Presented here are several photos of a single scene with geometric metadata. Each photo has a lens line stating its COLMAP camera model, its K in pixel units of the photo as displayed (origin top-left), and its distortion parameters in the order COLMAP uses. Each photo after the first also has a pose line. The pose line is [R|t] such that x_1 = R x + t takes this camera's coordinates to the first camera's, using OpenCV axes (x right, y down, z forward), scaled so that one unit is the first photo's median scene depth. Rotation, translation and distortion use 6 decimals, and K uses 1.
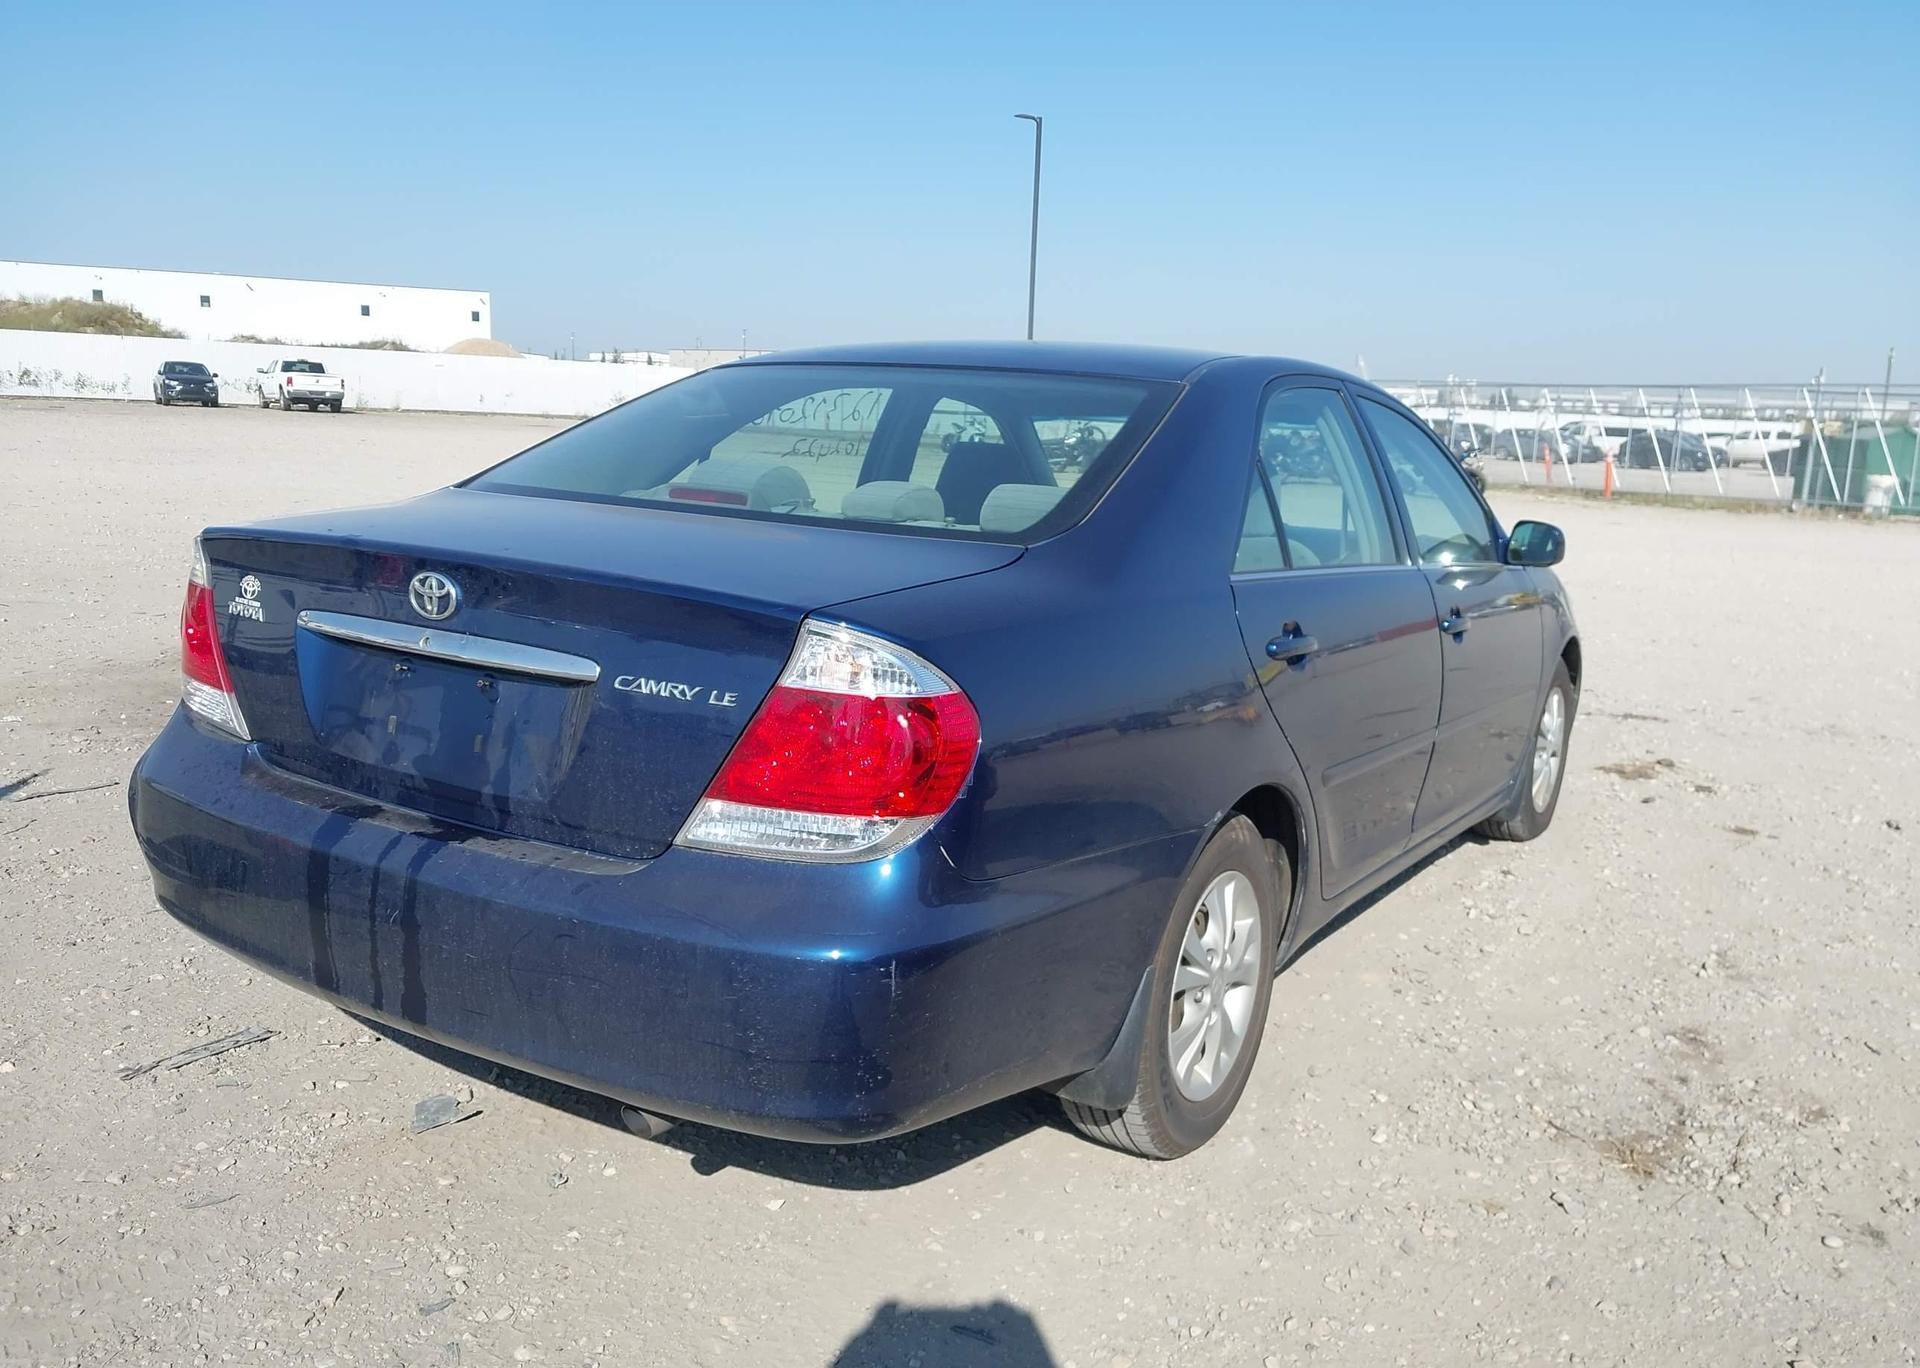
lens RADIAL K [[1524.4, 0, 967.2], [0, 1524.4, 682.7], [0, 0, 1]] dist [0.001910, -0.000358]
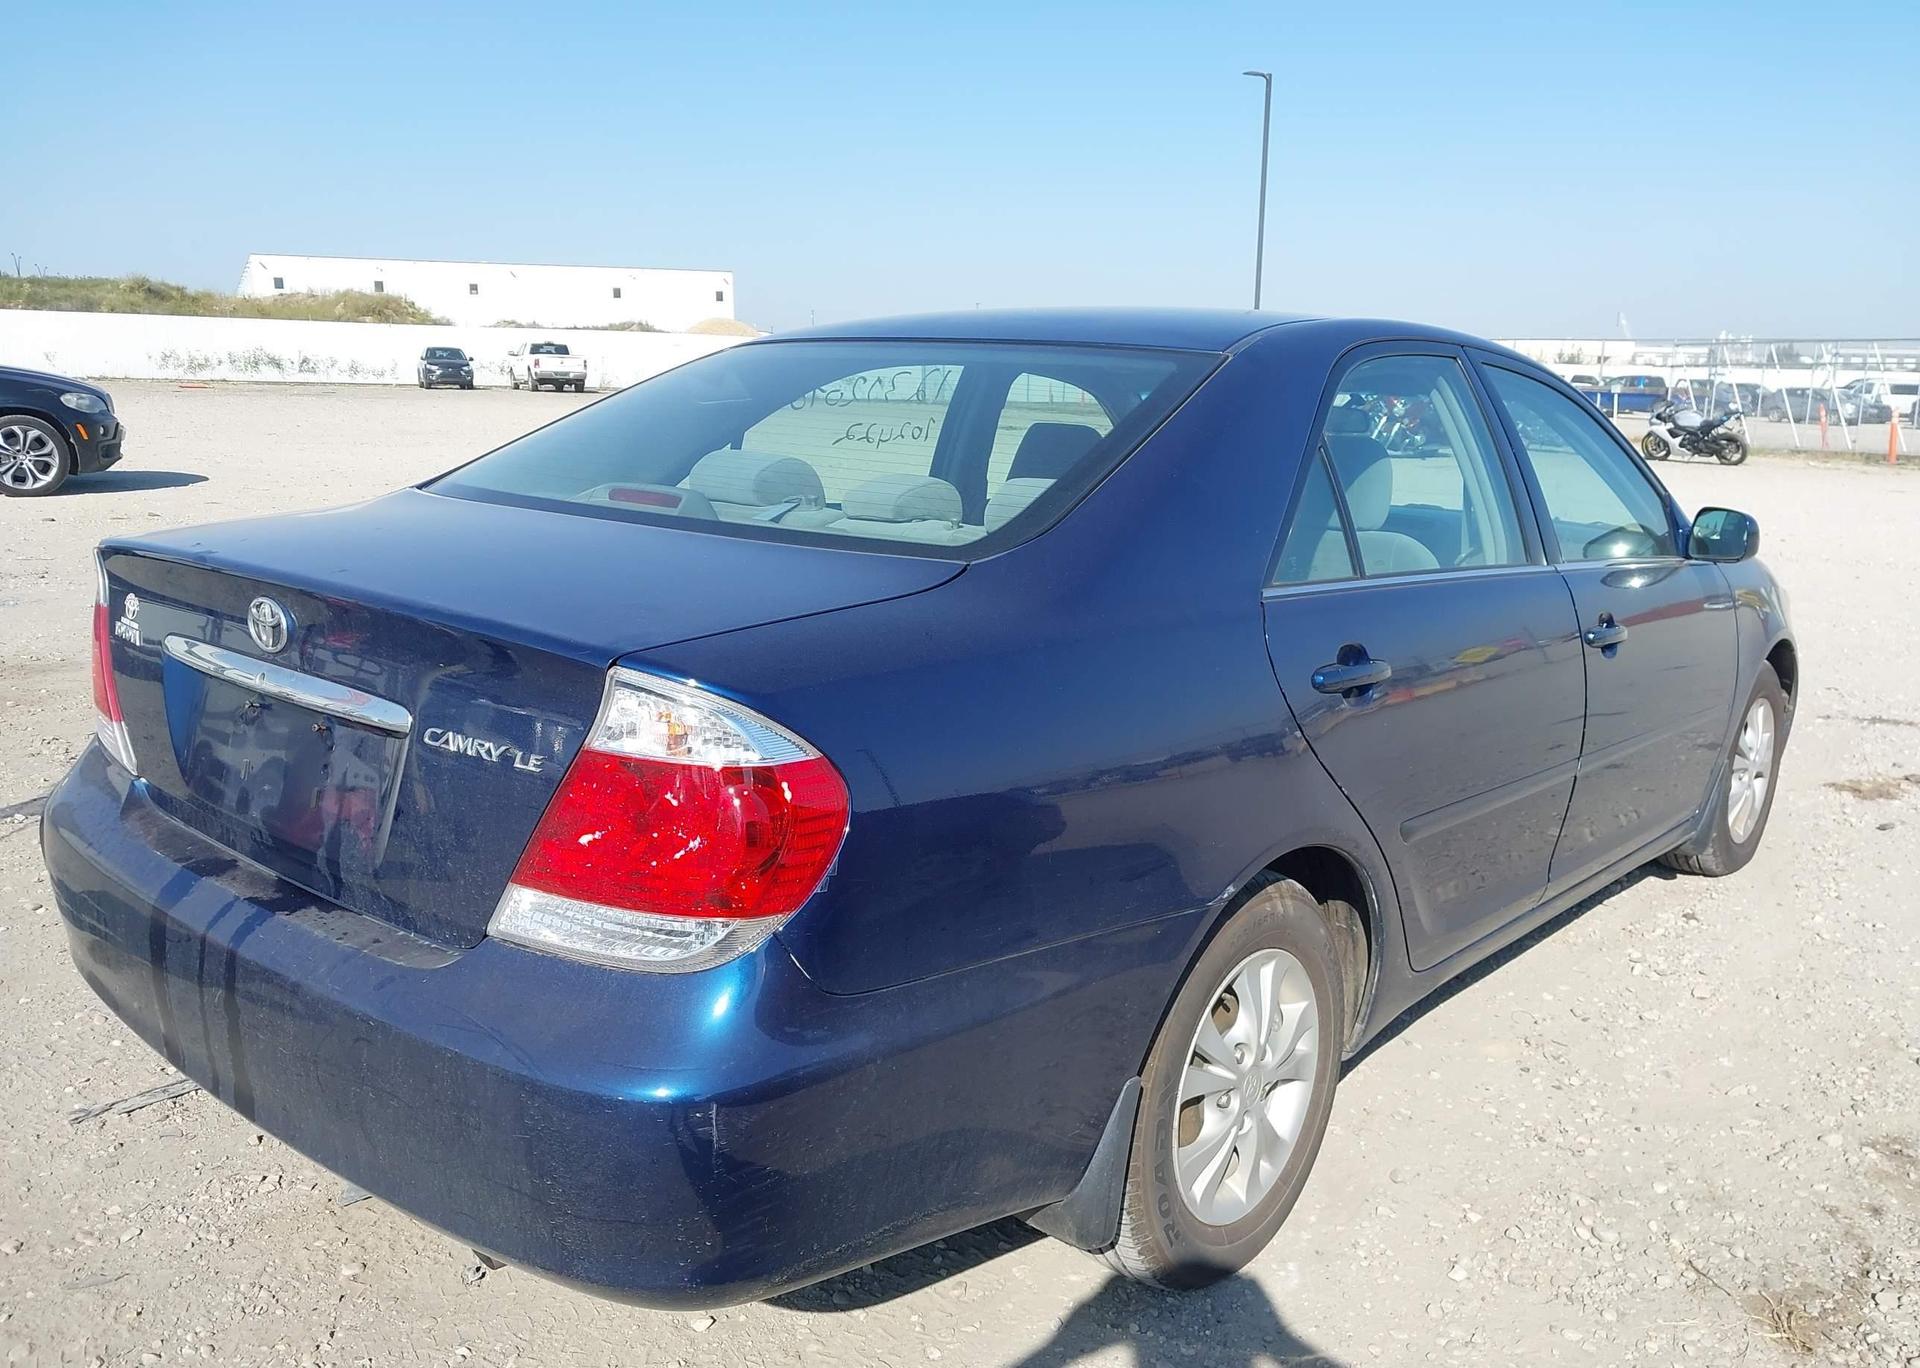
lens RADIAL K [[1524.4, 0, 962.3], [0, 1524.4, 686.7], [0, 0, 1]] dist [0.001910, -0.000358]
pose [[0.988677, 0.011081, -0.149647, 0.127256], [-0.007920, 0.999733, 0.021703, -0.033091], [0.149847, -0.020272, 0.988501, 0.159886]]
